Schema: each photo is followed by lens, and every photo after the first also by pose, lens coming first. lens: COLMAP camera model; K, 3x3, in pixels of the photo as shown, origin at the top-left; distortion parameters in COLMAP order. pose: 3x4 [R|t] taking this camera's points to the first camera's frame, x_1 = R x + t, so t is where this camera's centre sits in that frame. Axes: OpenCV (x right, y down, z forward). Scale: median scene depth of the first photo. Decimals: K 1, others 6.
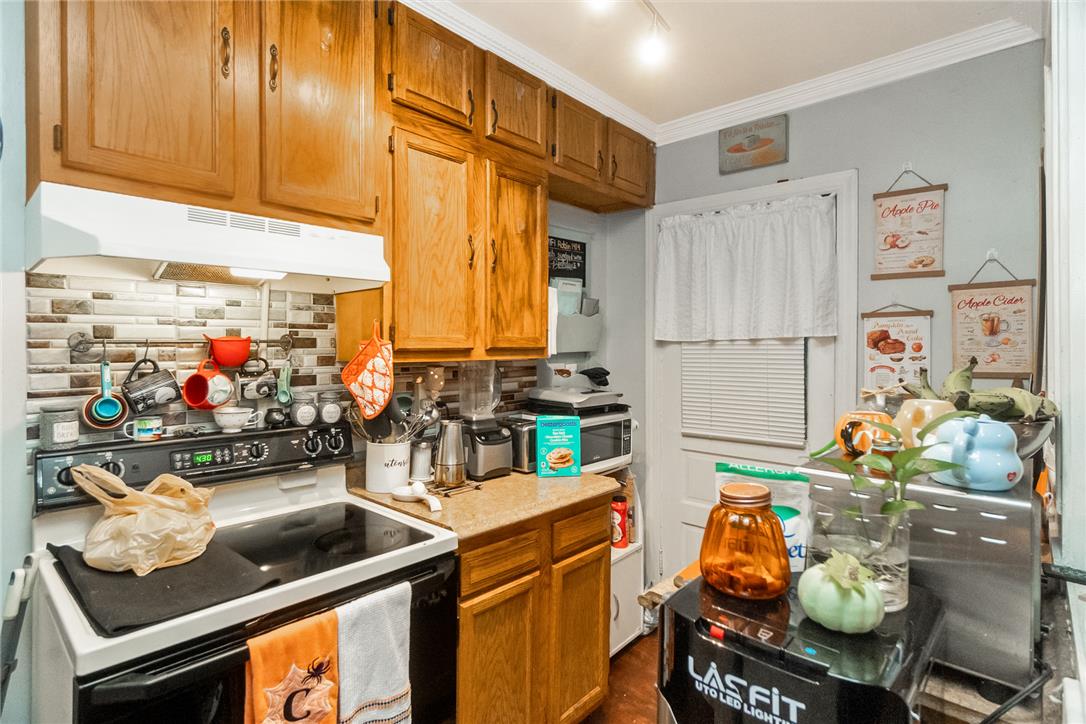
lens RADIAL K [[537.1, 0, 552.4], [0, 537.1, 347.3], [0, 0, 1]] dist [0.013007, -0.000270]
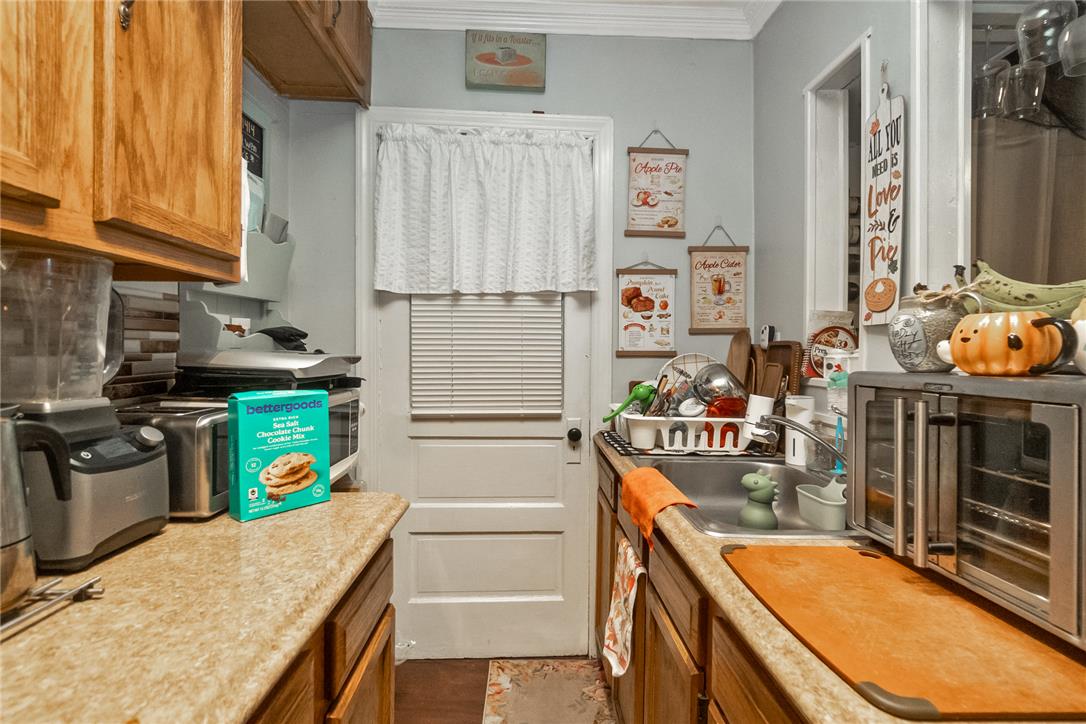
lens RADIAL K [[482.3, 0, 544.7], [0, 482.3, 354.3], [0, 0, 1]] dist [-0.009055, -0.001166]
pose [[0.727779, -0.002966, 0.685805, -0.124575], [-0.004395, 0.999950, 0.008988, 0.093184], [-0.685797, -0.009555, 0.727730, 0.532868]]
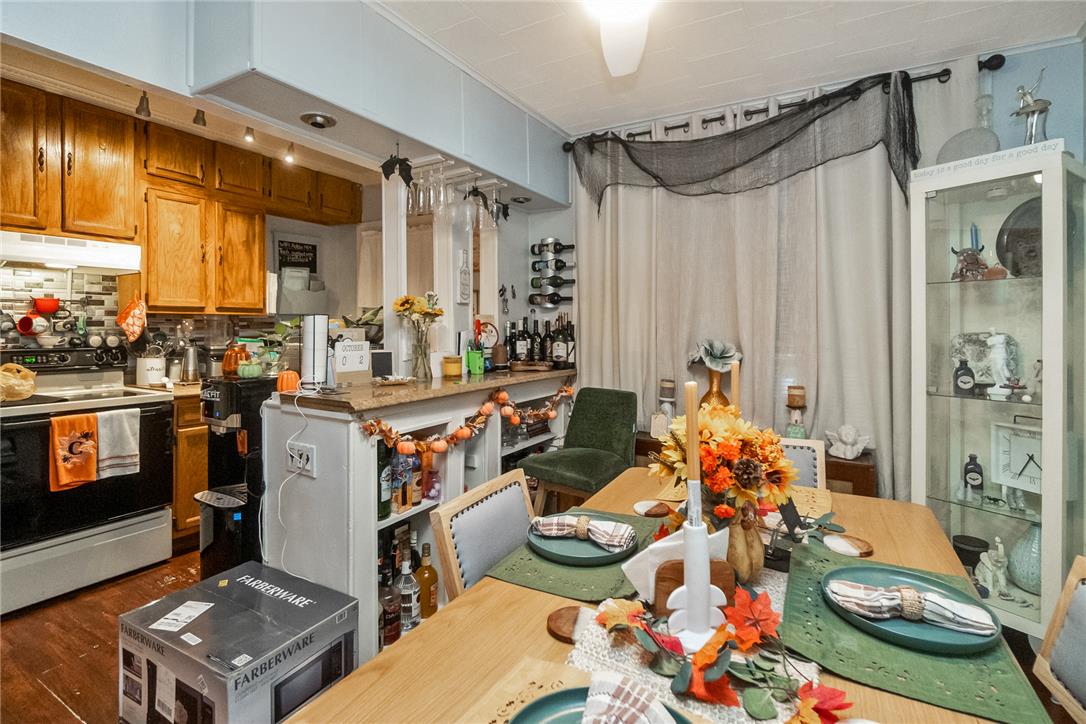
lens RADIAL K [[515.5, 0, 535.5], [0, 515.5, 329.1], [0, 0, 1]] dist [-0.000246, 0.001804]
pose [[0.981324, -0.001020, 0.192361, 0.584466], [0.000295, 0.999993, 0.003798, 0.067118], [-0.192364, -0.003671, 0.981317, -0.876712]]
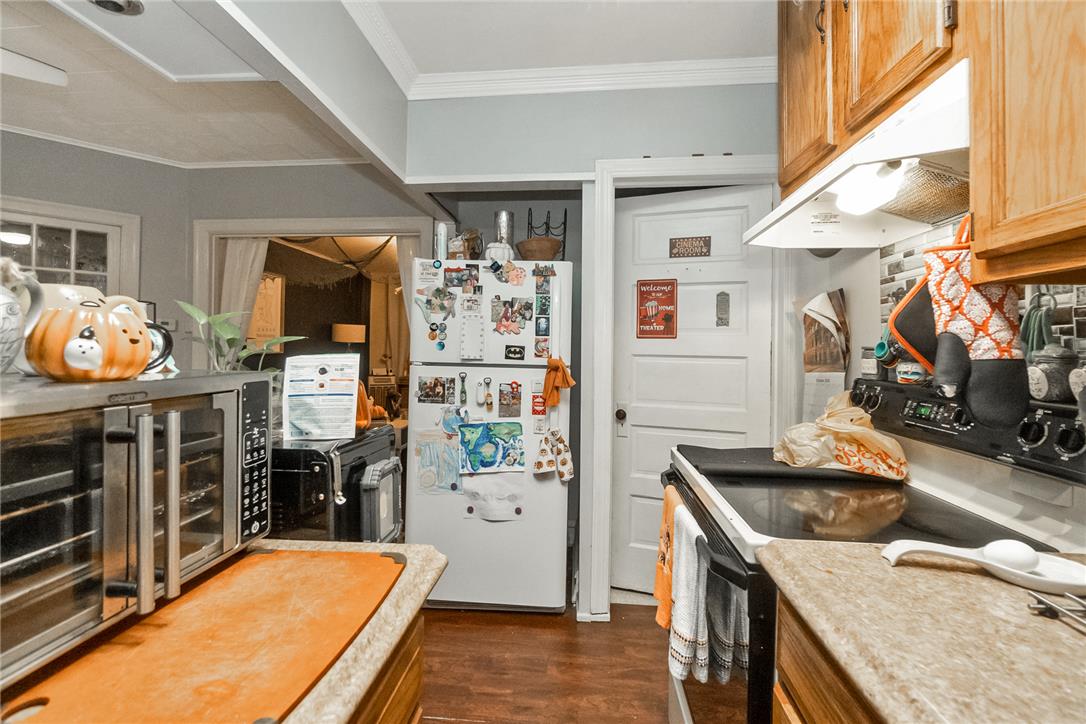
lens RADIAL K [[482.3, 0, 537.6], [0, 482.3, 354.6], [0, 0, 1]] dist [-0.009055, -0.001166]
pose [[-0.814430, -0.012193, -0.580134, 0.266361], [-0.019373, 0.999793, 0.006185, 0.086906], [0.579939, 0.016276, -0.814498, 0.946924]]
